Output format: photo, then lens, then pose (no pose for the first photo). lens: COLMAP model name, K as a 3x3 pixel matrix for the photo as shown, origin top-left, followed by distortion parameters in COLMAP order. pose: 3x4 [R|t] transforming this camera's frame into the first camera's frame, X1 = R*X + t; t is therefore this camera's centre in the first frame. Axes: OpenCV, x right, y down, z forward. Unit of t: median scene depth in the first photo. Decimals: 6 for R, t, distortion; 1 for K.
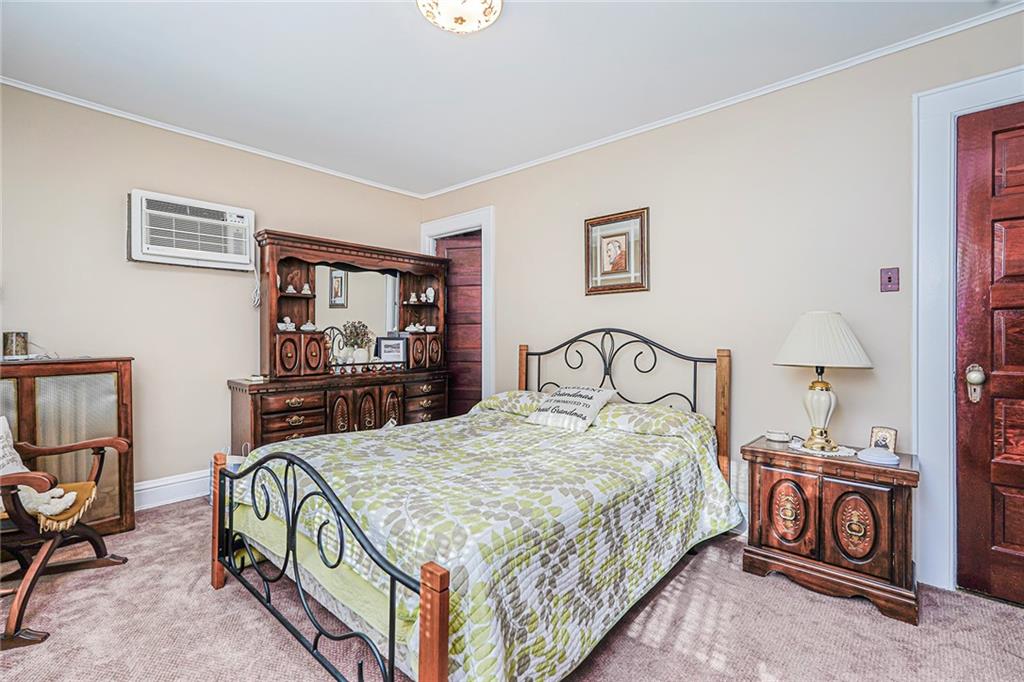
lens RADIAL K [[459.6, 0, 510.6], [0, 459.6, 334.6], [0, 0, 1]] dist [-0.011902, 0.006134]
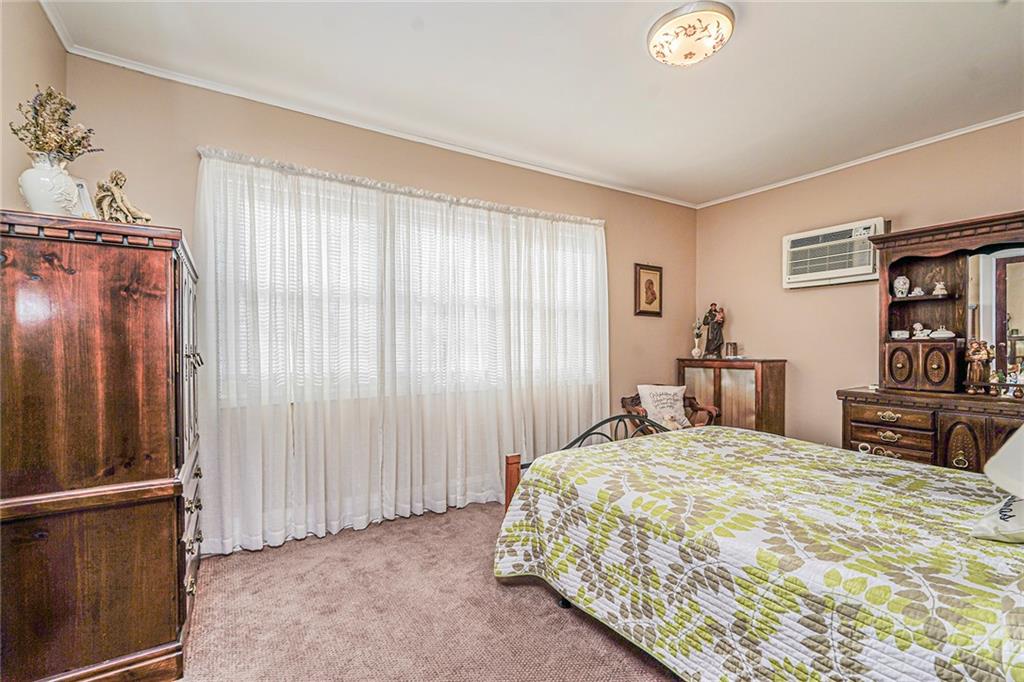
lens RADIAL K [[459.6, 0, 511.7], [0, 459.6, 346.9], [0, 0, 1]] dist [-0.011902, 0.006134]
pose [[-0.271694, 0.005911, -0.962366, 1.149101], [0.005333, 0.999975, 0.004637, -0.001599], [0.962369, -0.003872, -0.271719, 0.958507]]
